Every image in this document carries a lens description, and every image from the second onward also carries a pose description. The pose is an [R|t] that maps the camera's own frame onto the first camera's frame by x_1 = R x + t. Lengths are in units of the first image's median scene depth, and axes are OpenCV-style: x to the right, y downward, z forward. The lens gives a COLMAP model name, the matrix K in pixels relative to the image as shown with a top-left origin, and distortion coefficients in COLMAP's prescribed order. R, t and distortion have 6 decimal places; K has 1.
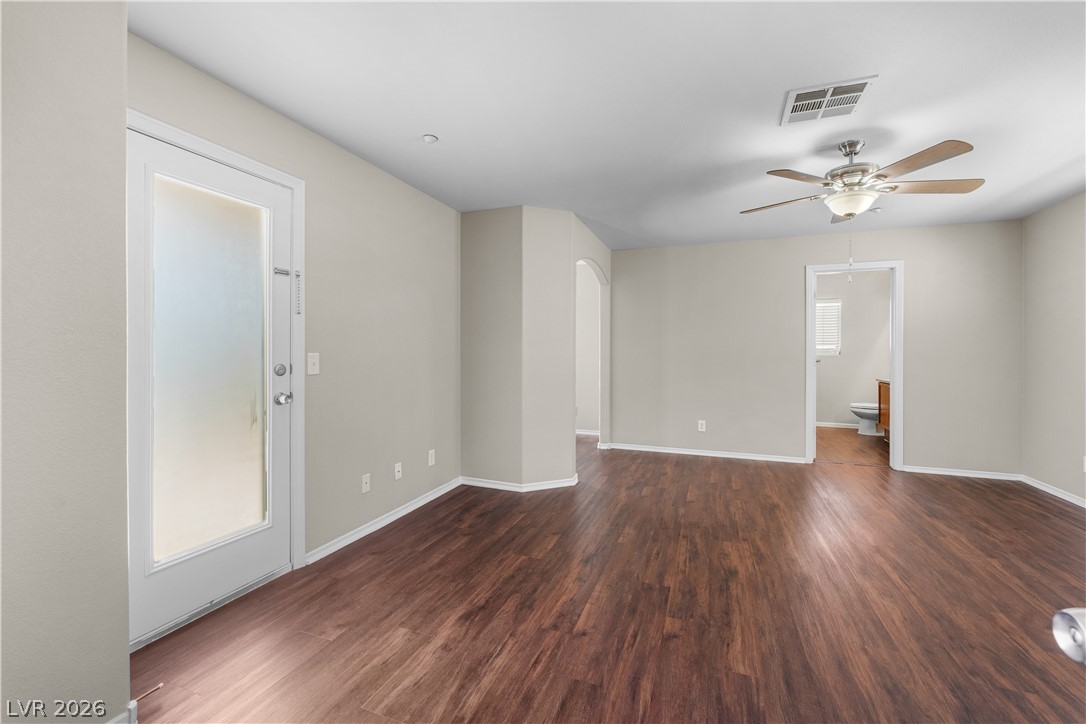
lens RADIAL K [[446.3, 0, 545.3], [0, 446.3, 349.5], [0, 0, 1]] dist [-0.000857, 0.000341]
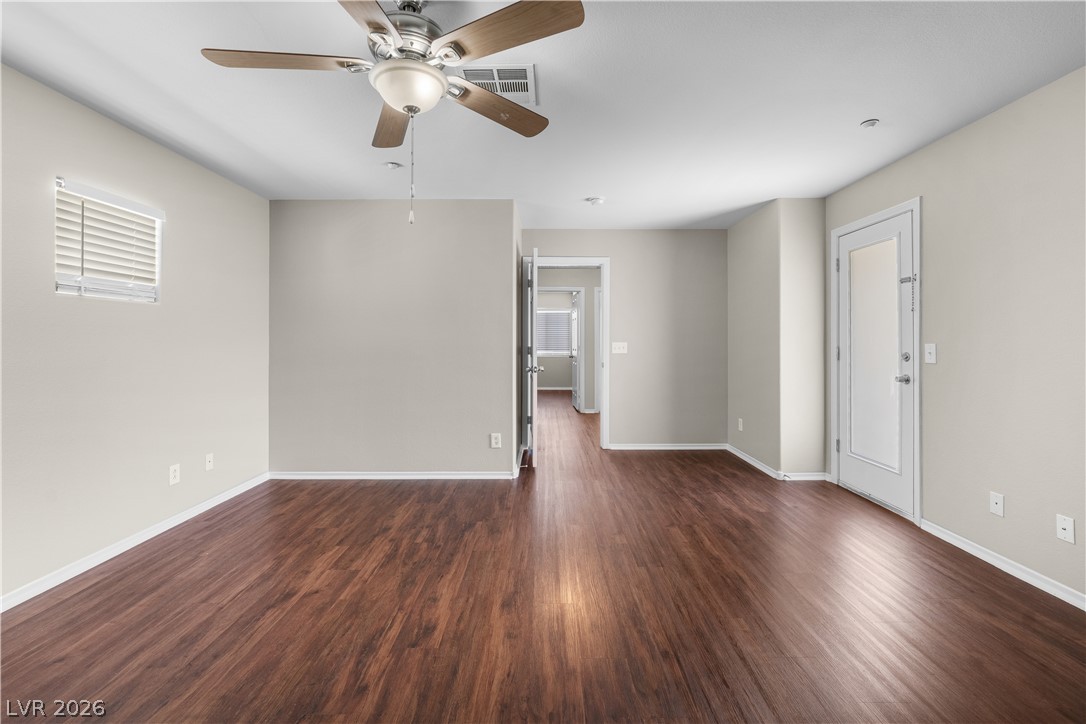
lens RADIAL K [[444.2, 0, 548.1], [0, 444.2, 341.5], [0, 0, 1]] dist [-0.001234, -0.000138]
pose [[-0.934258, -0.005968, -0.356549, 0.683809], [-0.004890, 0.999980, -0.003924, 0.010023], [0.356566, -0.001922, -0.934268, 1.525600]]
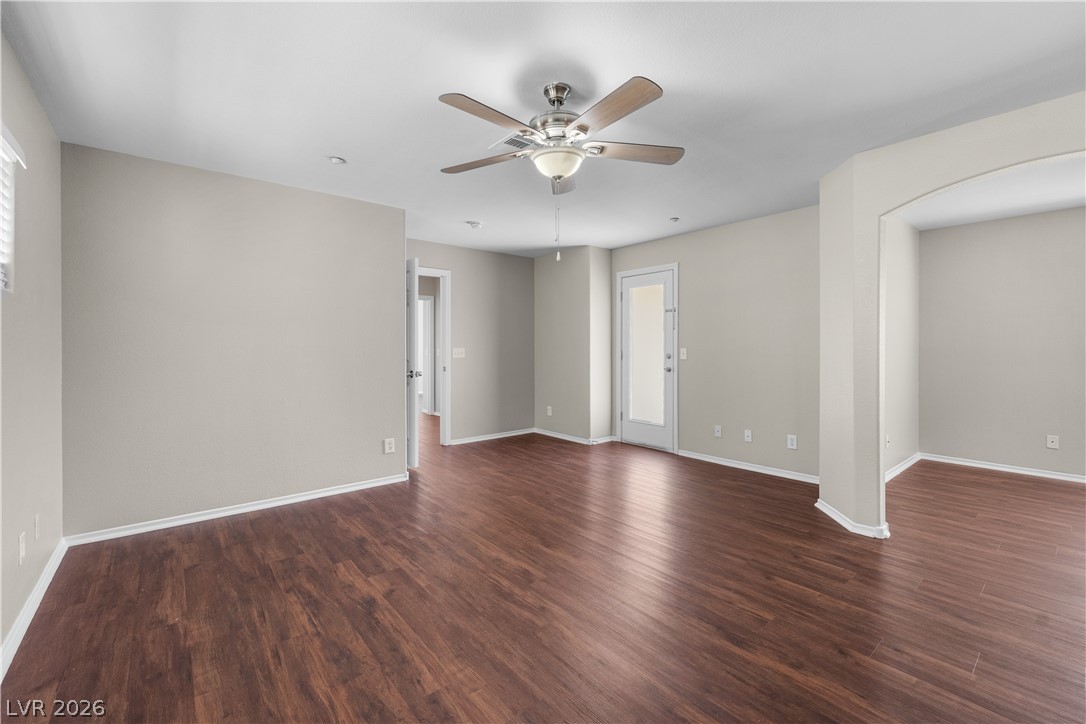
lens RADIAL K [[452.5, 0, 550.2], [0, 452.5, 348.4], [0, 0, 1]] dist [0.000253, 0.000002]
pose [[-0.487764, -0.002442, -0.872972, 1.330706], [-0.000185, 0.999996, -0.002694, 0.011988], [0.872975, -0.001153, -0.487763, 1.311104]]
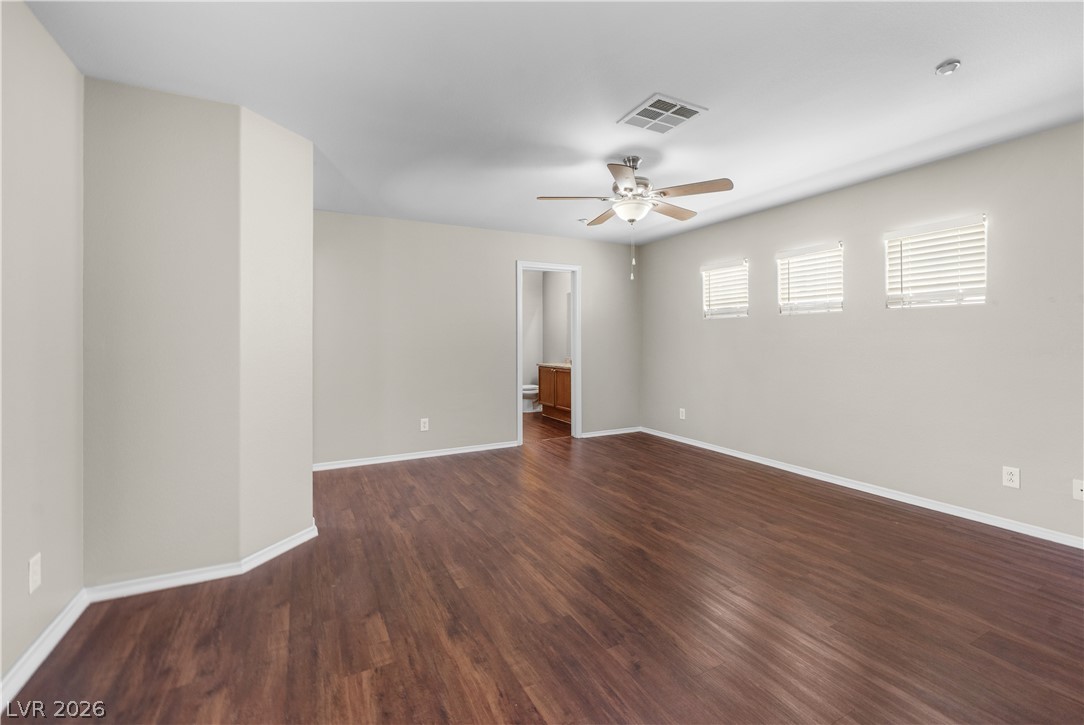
lens RADIAL K [[465.8, 0, 544.8], [0, 465.8, 337.4], [0, 0, 1]] dist [0.003079, -0.000104]
pose [[0.667196, -0.003473, 0.744874, -0.337942], [0.008731, 0.999957, -0.003157, 0.000110], [-0.744831, 0.008610, 0.667197, 0.346311]]
